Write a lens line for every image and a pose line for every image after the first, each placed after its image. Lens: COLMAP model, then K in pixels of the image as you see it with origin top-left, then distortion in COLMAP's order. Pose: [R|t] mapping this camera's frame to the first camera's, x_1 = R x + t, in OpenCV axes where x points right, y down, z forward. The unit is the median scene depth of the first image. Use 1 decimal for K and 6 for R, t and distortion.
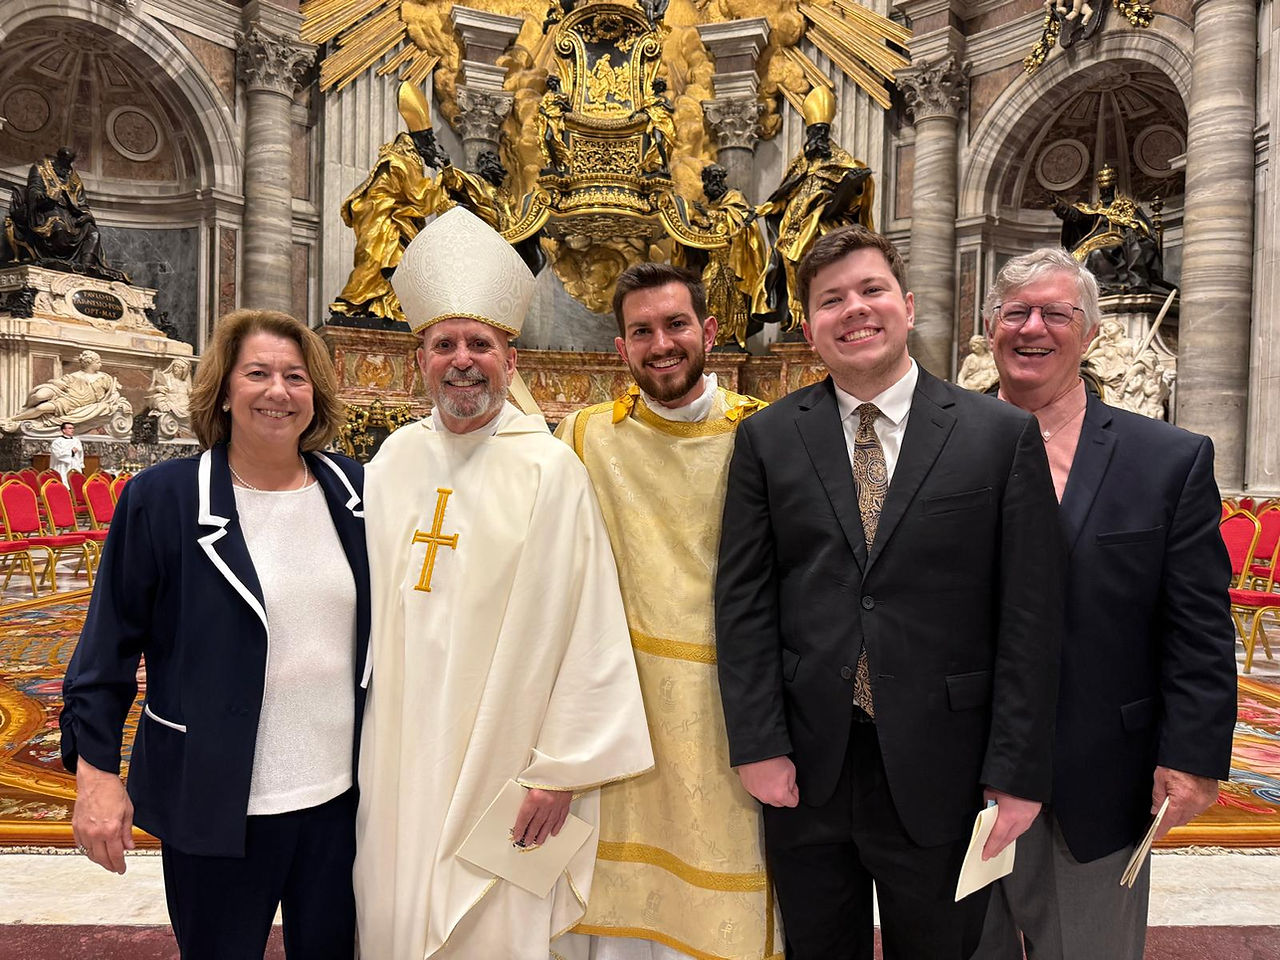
lens RADIAL K [[836.8, 0, 660.3], [0, 836.8, 498.9], [0, 0, 1]] dist [0.029999, -0.018466]
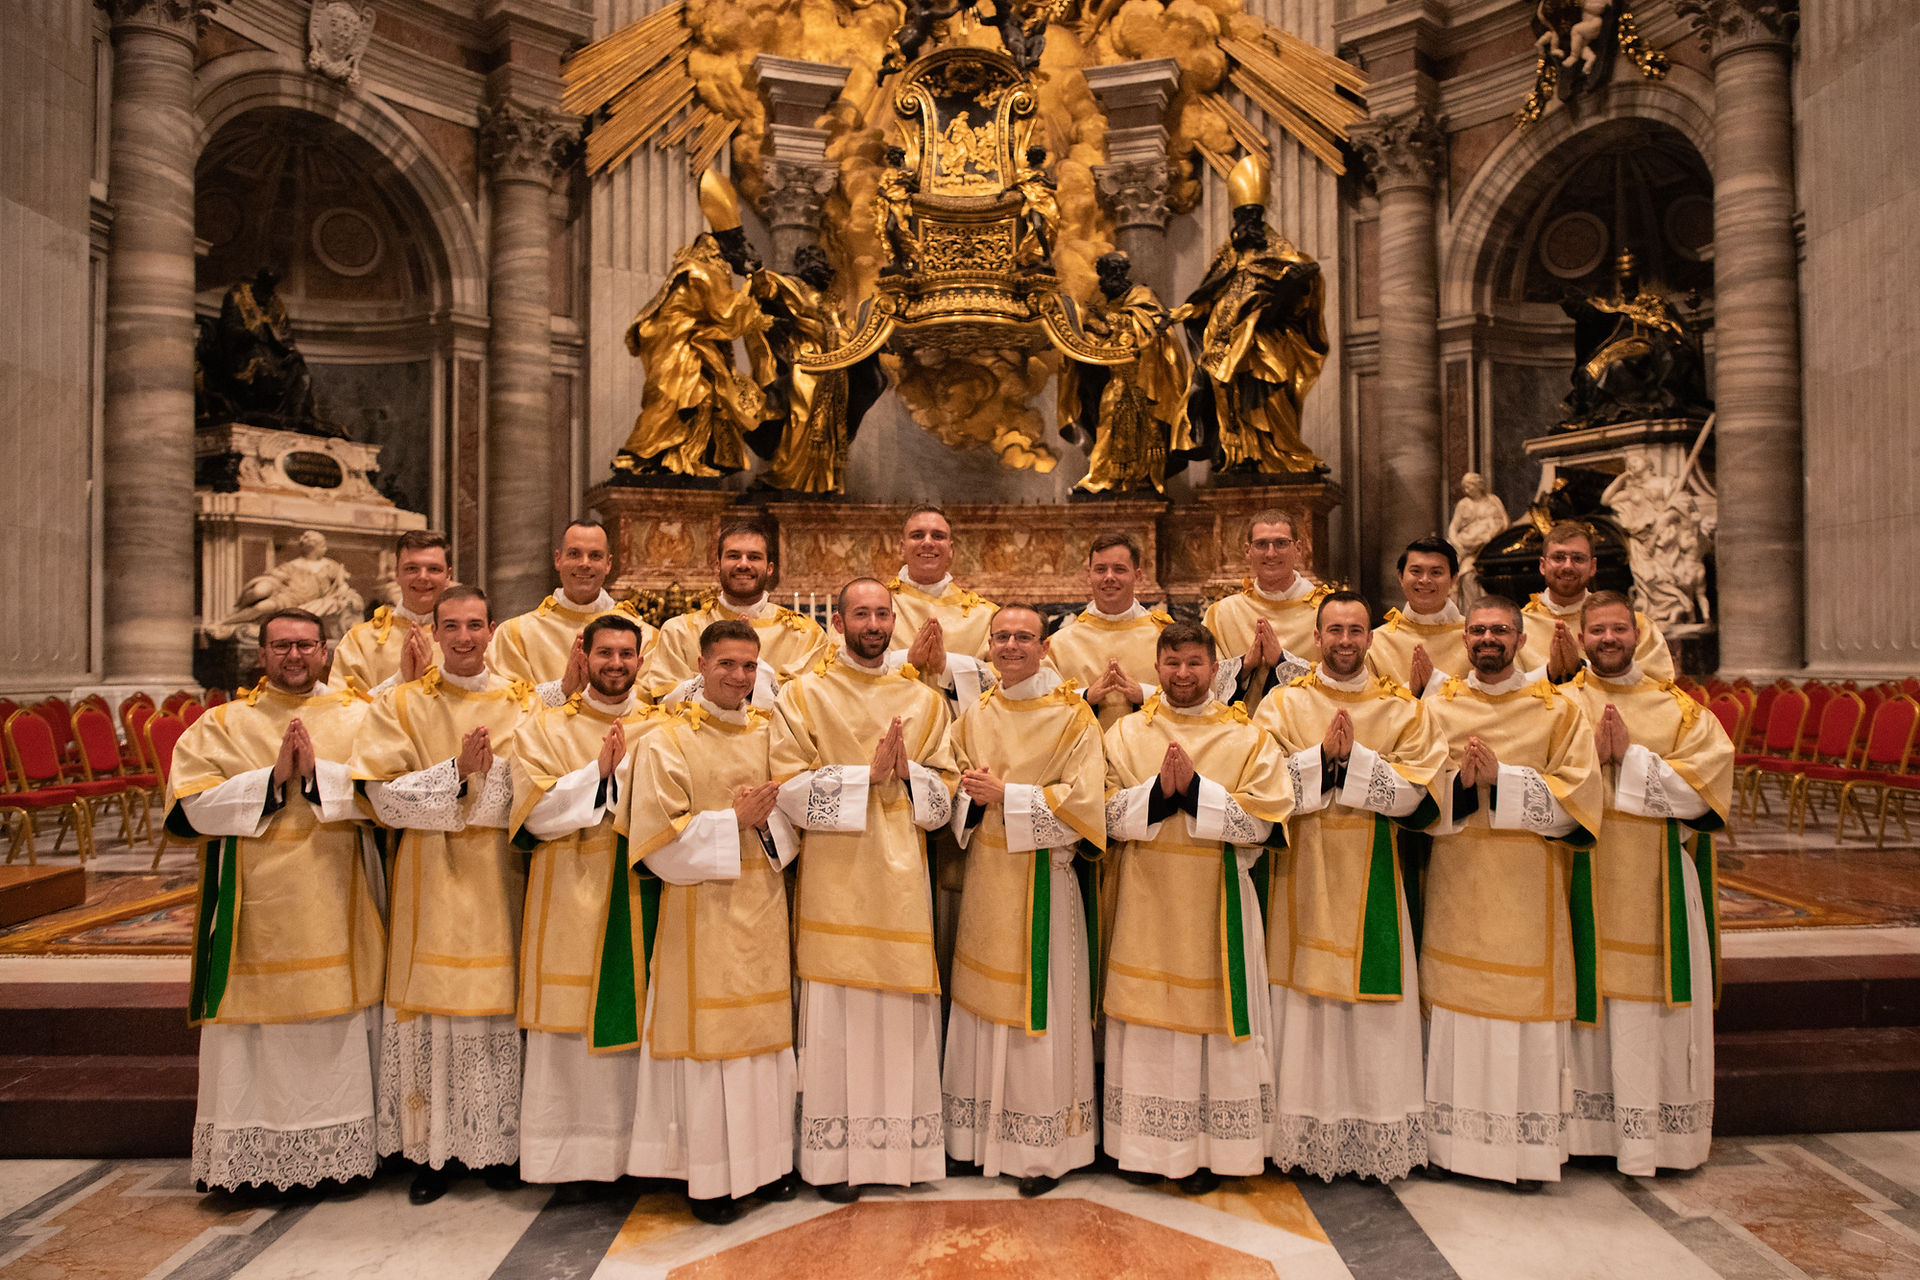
lens RADIAL K [[1451.4, 0, 1004.0], [0, 1451.4, 639.3], [0, 0, 1]] dist [-0.062788, 0.073586]
pose [[0.999521, -0.028244, -0.012635, -0.026711], [0.027561, 0.998306, -0.051240, 0.007452], [0.014061, 0.050868, 0.998606, -0.273194]]
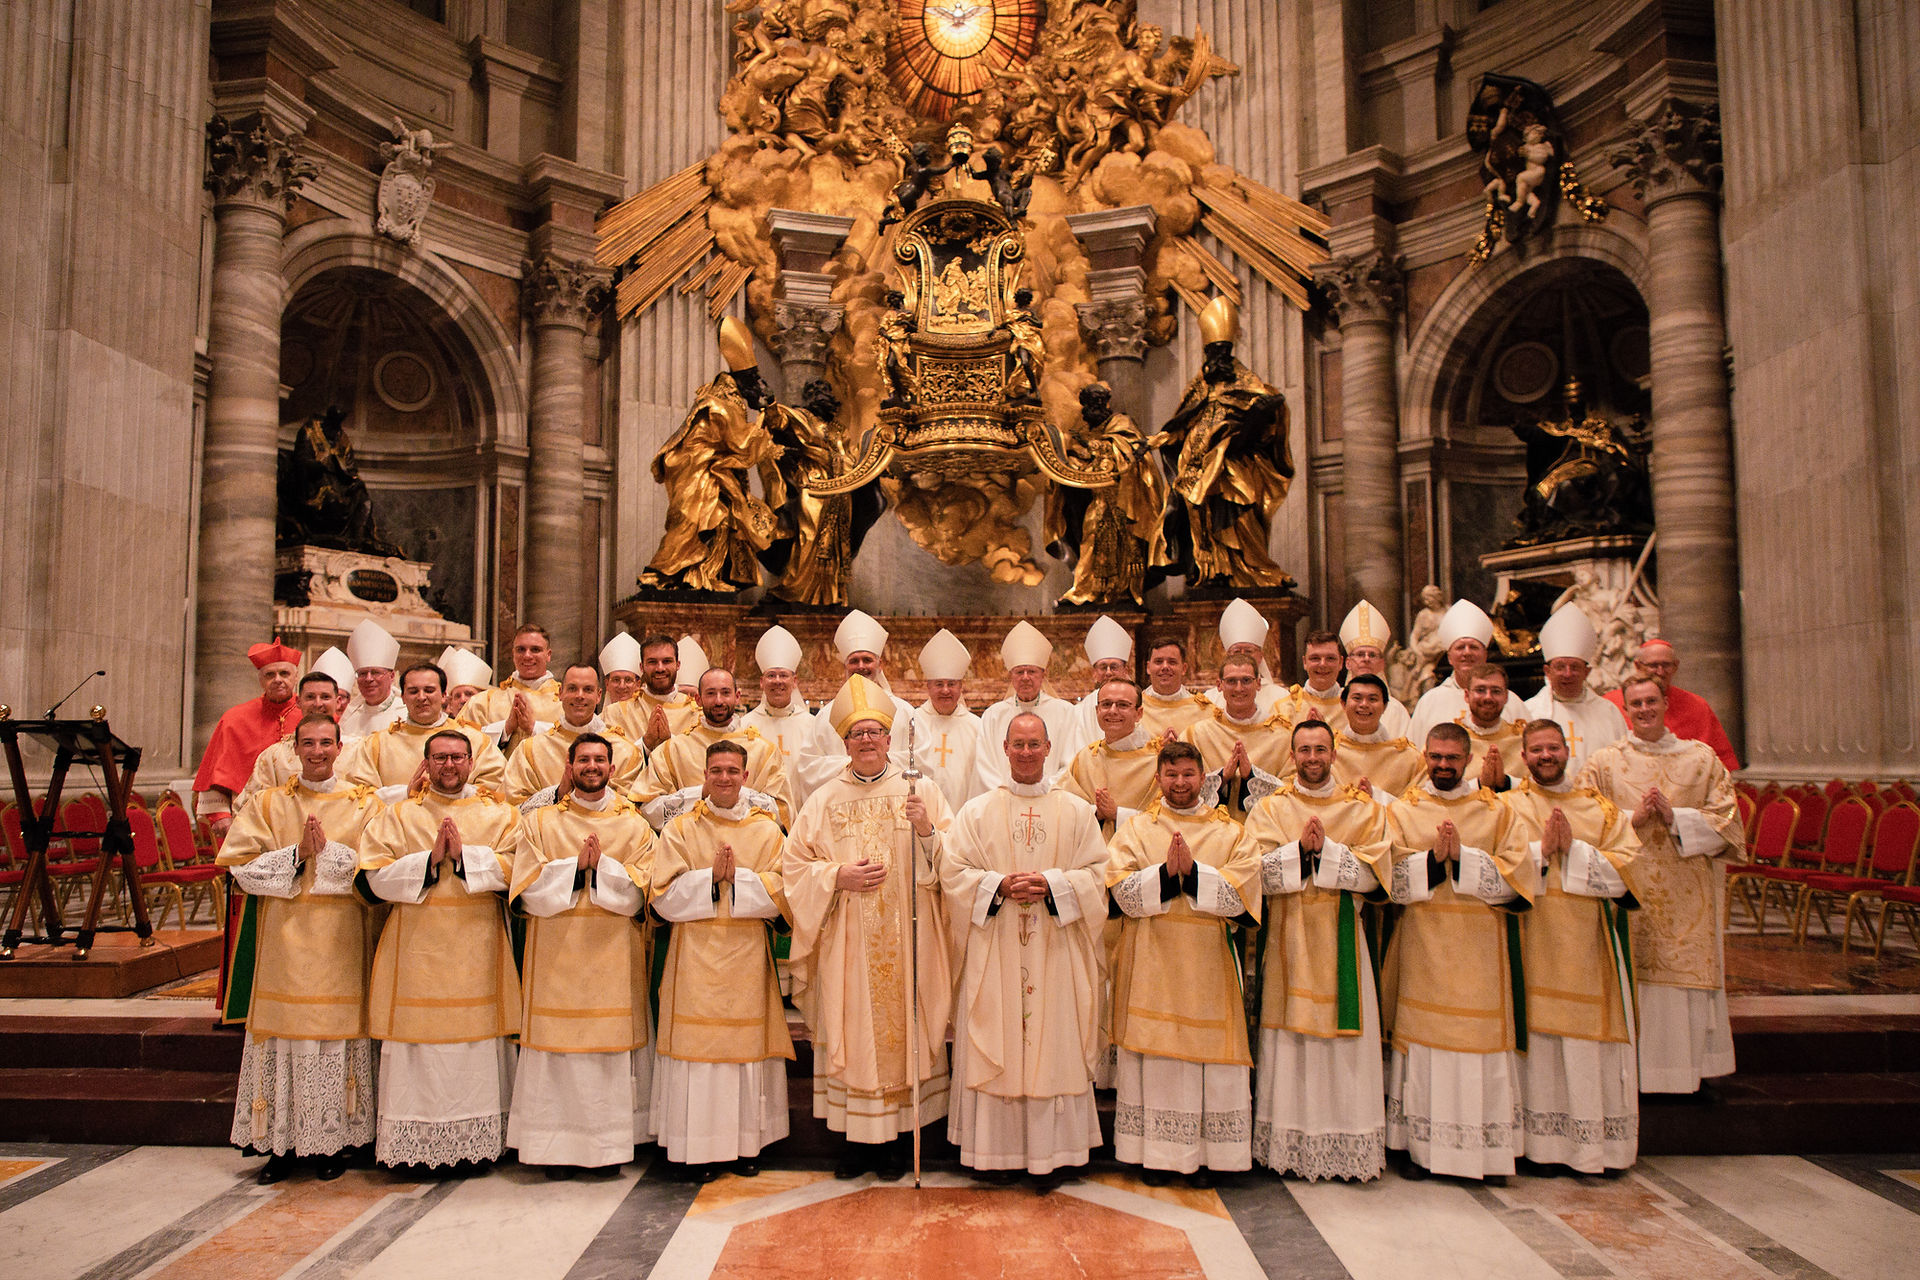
lens RADIAL K [[1451.4, 0, 915.4], [0, 1451.4, 645.6], [0, 0, 1]] dist [-0.062788, 0.073586]
pose [[0.997131, -0.030554, -0.069254, -0.019771], [0.022605, 0.993362, -0.112783, 0.006263], [0.072241, 0.110894, 0.991203, -0.382438]]
